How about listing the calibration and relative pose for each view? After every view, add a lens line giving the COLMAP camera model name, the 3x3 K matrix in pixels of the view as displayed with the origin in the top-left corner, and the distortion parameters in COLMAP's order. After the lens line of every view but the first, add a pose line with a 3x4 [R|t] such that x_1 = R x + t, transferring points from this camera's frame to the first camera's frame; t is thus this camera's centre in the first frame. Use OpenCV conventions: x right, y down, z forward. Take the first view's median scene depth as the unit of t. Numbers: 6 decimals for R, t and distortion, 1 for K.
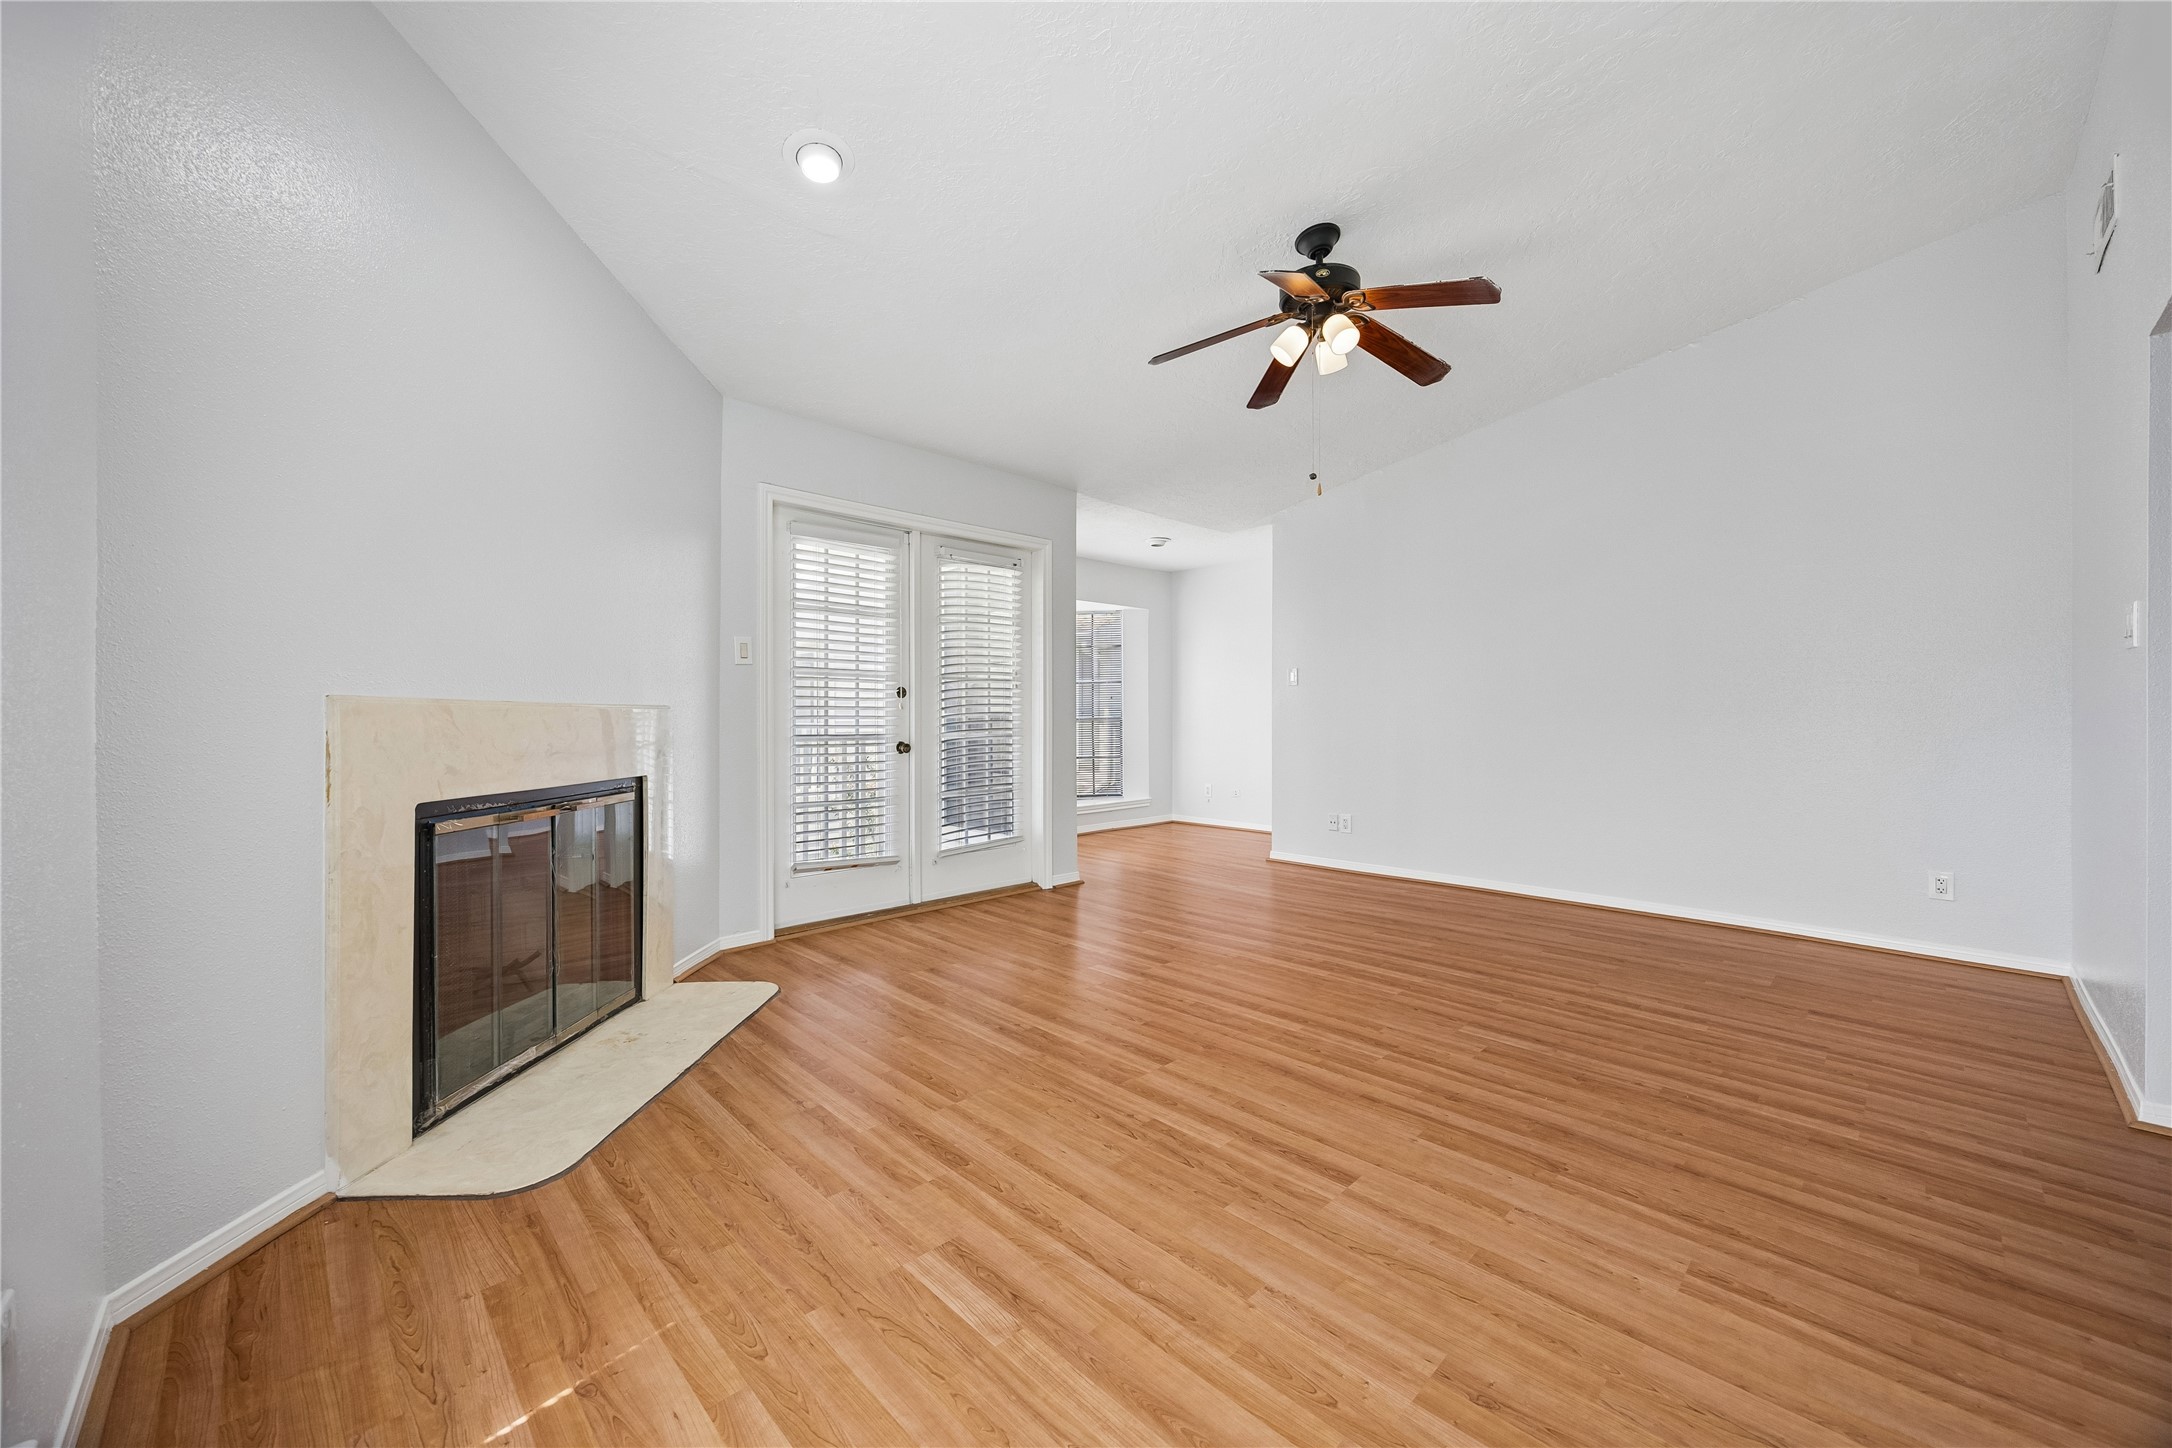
lens RADIAL K [[833.7, 0, 1099.1], [0, 833.7, 713.8], [0, 0, 1]] dist [0.012613, 0.000046]
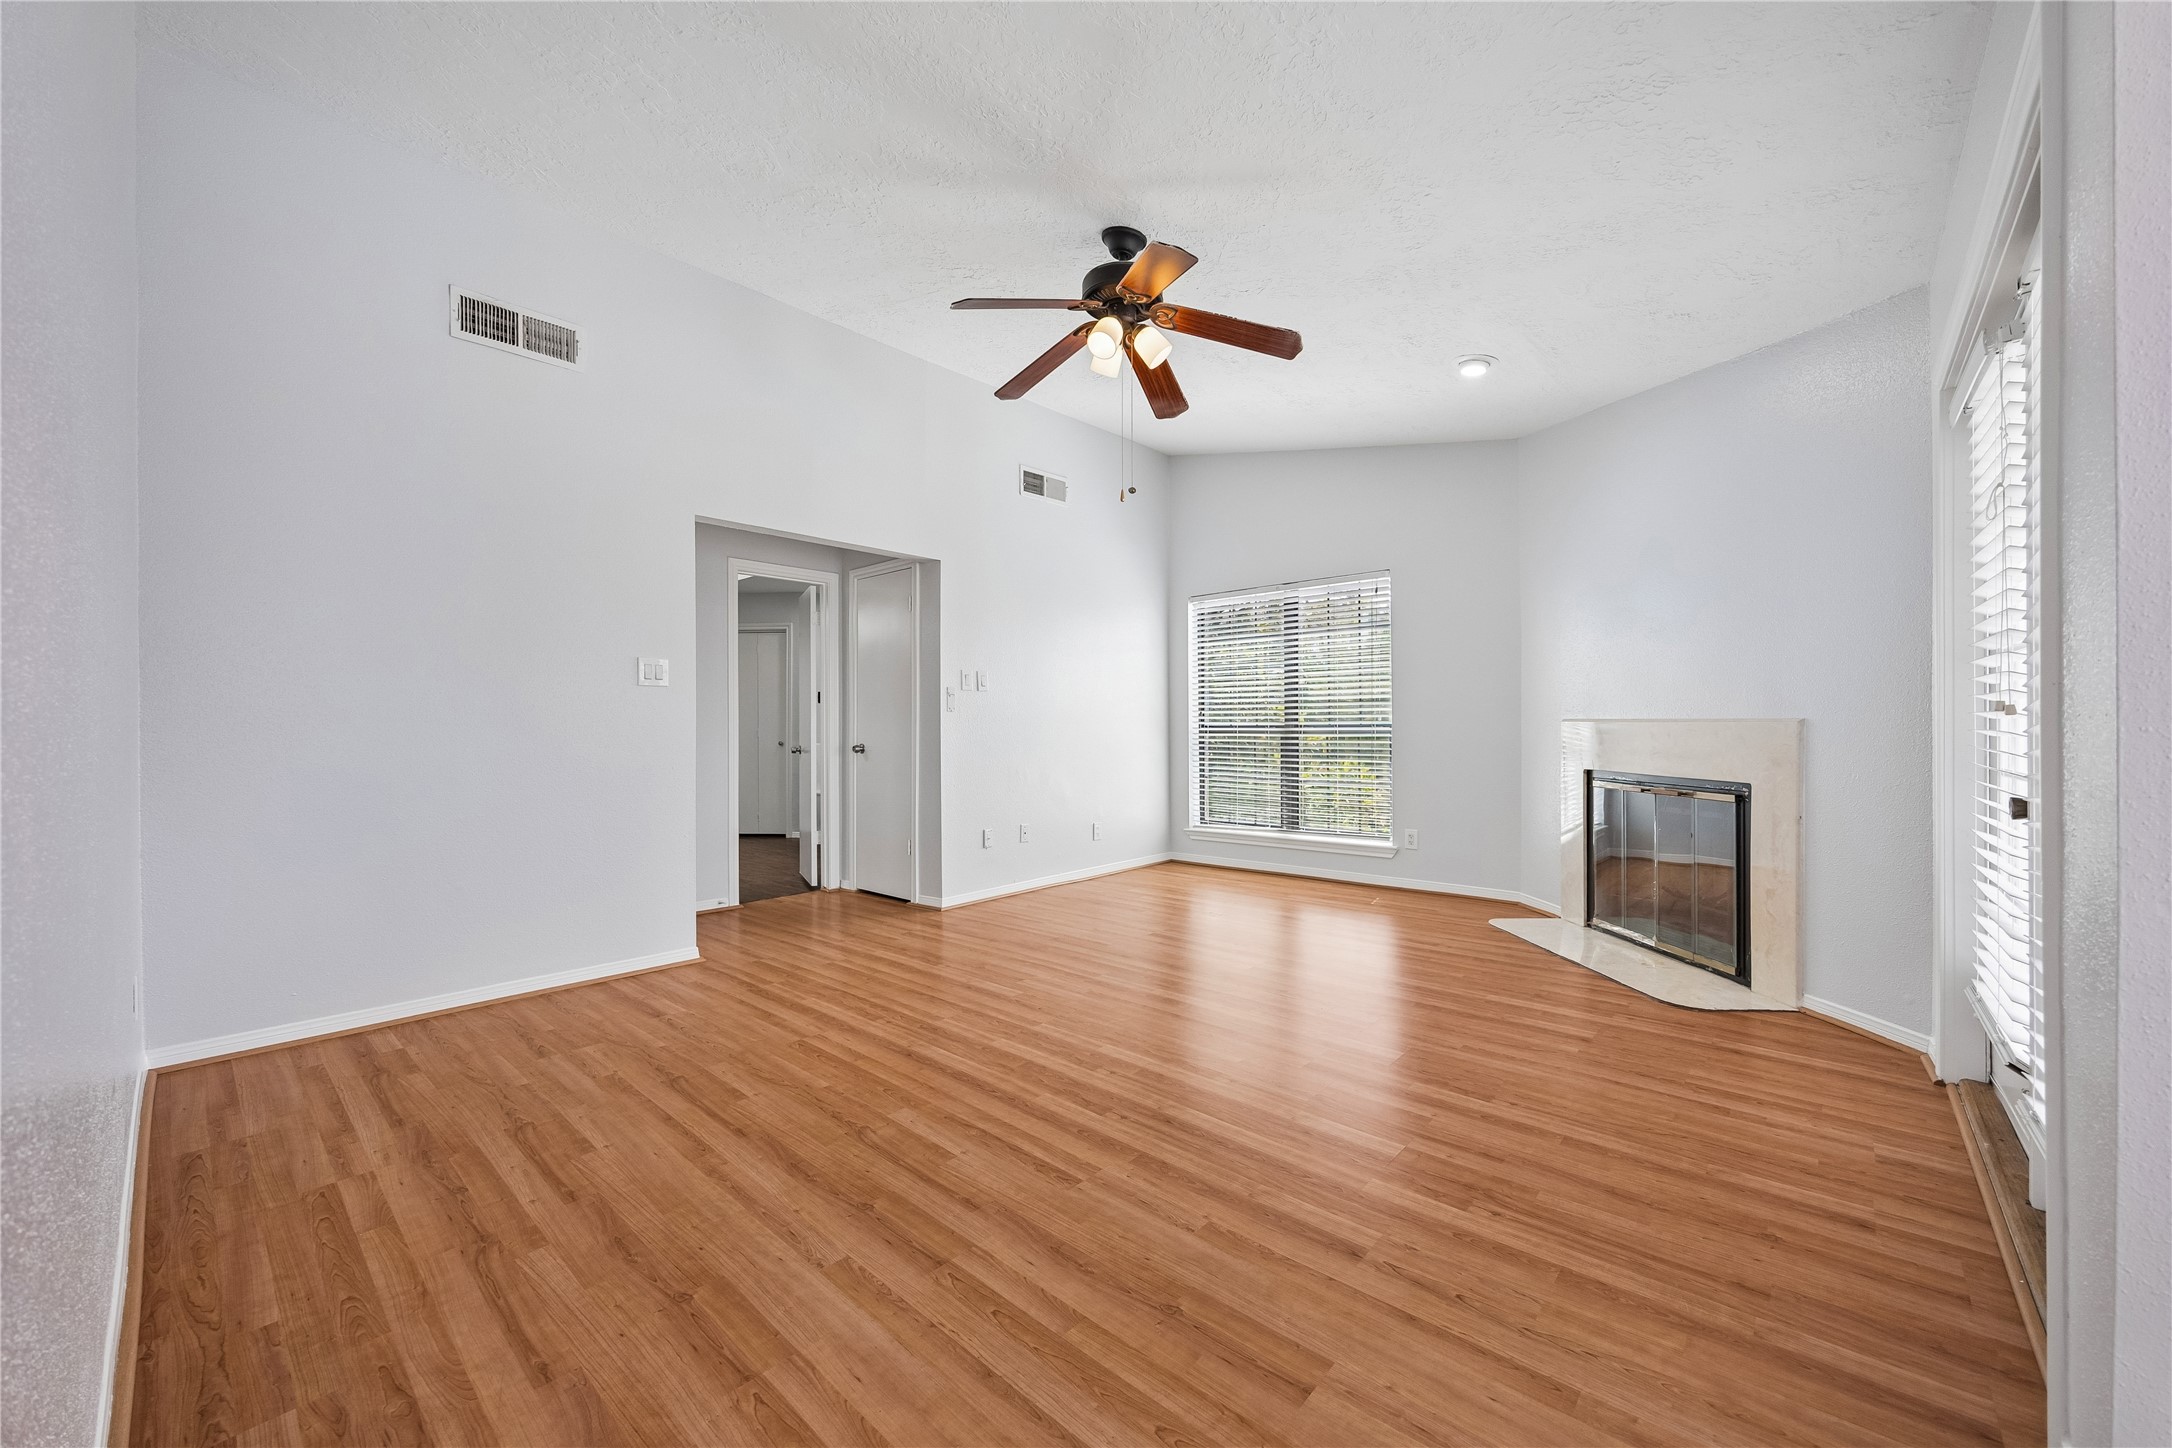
lens RADIAL K [[833.7, 0, 1087.6], [0, 833.7, 726.2], [0, 0, 1]] dist [0.012613, 0.000046]
pose [[-0.998465, 0.000891, -0.055379, 0.379441], [0.001186, 0.999985, -0.005296, 0.004264], [0.055373, -0.005354, -0.998451, 2.067354]]
